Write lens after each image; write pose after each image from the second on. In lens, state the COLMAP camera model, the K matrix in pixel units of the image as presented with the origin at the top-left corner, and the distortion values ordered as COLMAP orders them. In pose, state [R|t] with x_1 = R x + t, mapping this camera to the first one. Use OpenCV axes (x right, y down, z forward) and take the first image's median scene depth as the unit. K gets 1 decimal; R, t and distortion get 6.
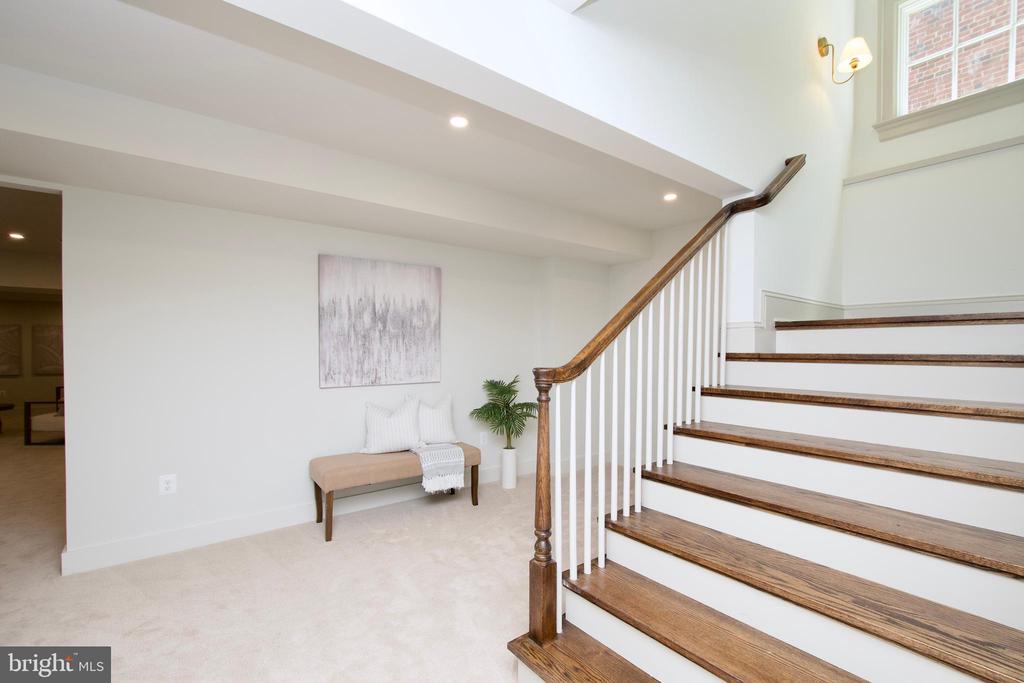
lens RADIAL K [[459.2, 0, 518.6], [0, 459.2, 354.2], [0, 0, 1]] dist [0.000528, -0.001195]
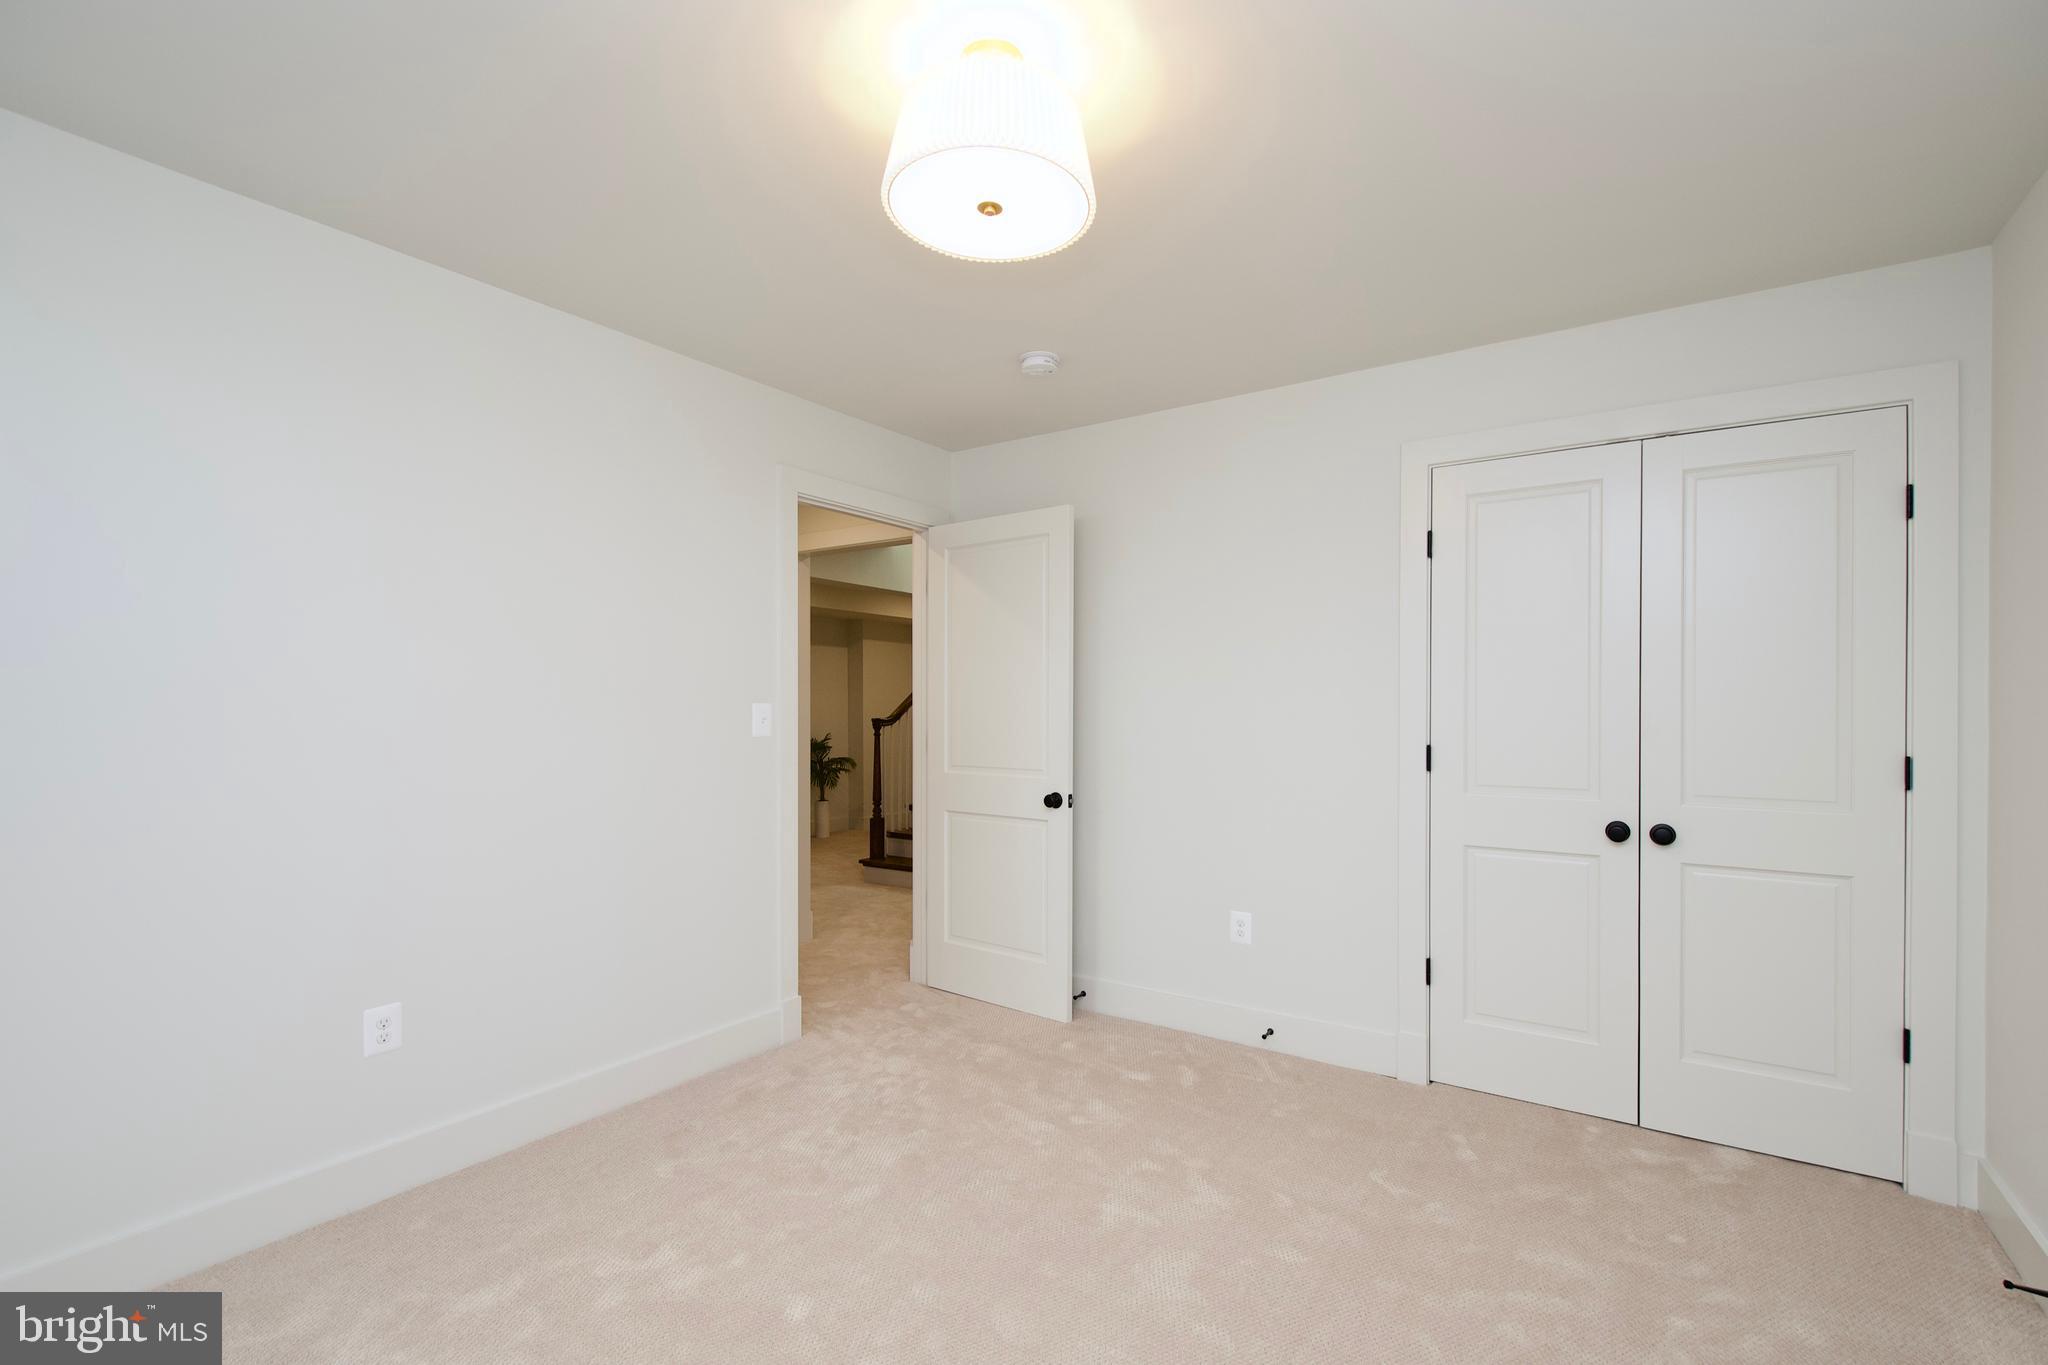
lens RADIAL K [[918.4, 0, 1037.1], [0, 918.4, 707.9], [0, 0, 1]] dist [0.000528, -0.001195]
pose [[0.949318, 0.005631, 0.314267, -0.228756], [-0.001409, 0.999906, -0.013661, 0.017733], [-0.314314, 0.012526, 0.949236, -1.248331]]
